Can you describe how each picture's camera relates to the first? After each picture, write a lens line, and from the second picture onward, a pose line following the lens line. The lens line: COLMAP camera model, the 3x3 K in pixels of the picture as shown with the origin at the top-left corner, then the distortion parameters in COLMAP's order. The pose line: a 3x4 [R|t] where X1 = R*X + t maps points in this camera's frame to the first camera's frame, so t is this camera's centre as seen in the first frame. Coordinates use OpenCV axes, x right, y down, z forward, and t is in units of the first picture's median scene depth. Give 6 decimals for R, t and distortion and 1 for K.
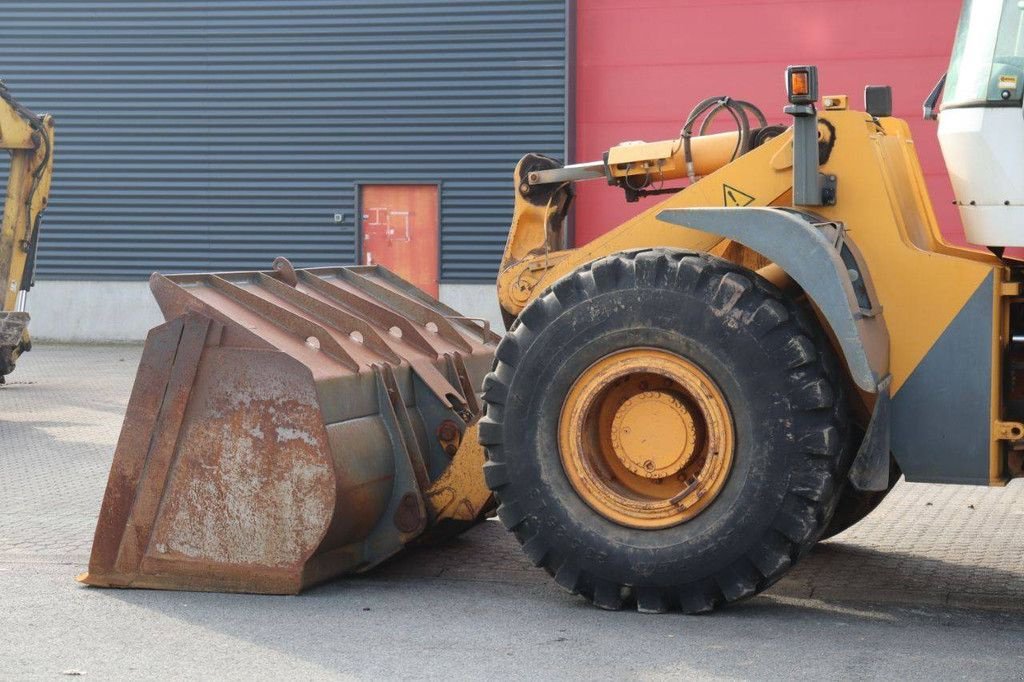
lens RADIAL K [[2281.5, 0, 512.0], [0, 2281.5, 341.0], [0, 0, 1]] dist [0.381903, 0.206430]
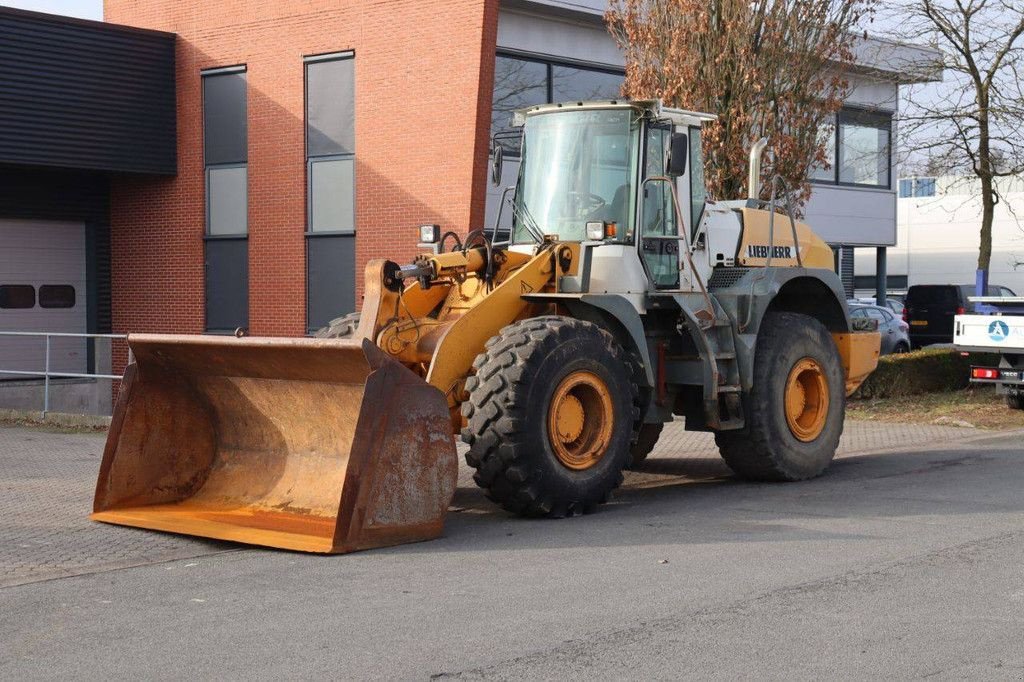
lens RADIAL K [[1705.7, 0, 527.5], [0, 1705.7, 342.5], [0, 0, 1]] dist [0.142887, 0.070984]
pose [[0.405770, -0.027509, 0.913561, -1.143208], [0.048693, 0.998778, 0.008447, -0.031372], [-0.912677, 0.041056, 0.406614, 0.459662]]
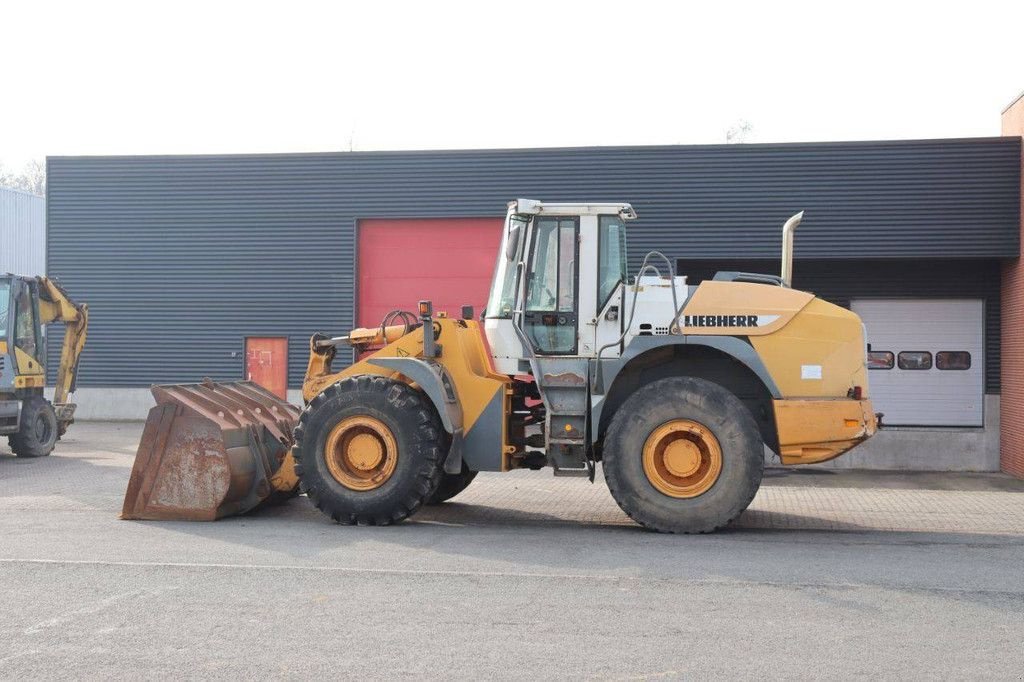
lens RADIAL K [[1366.9, 0, 512.0], [0, 1366.9, 341.0], [0, 0, 1]] dist [0.020504, 0.065819]
pose [[0.992244, 0.006318, 0.124146, 0.034600], [0.001216, 0.998166, -0.060522, 0.011403], [-0.124301, 0.060204, 0.990416, -0.433966]]
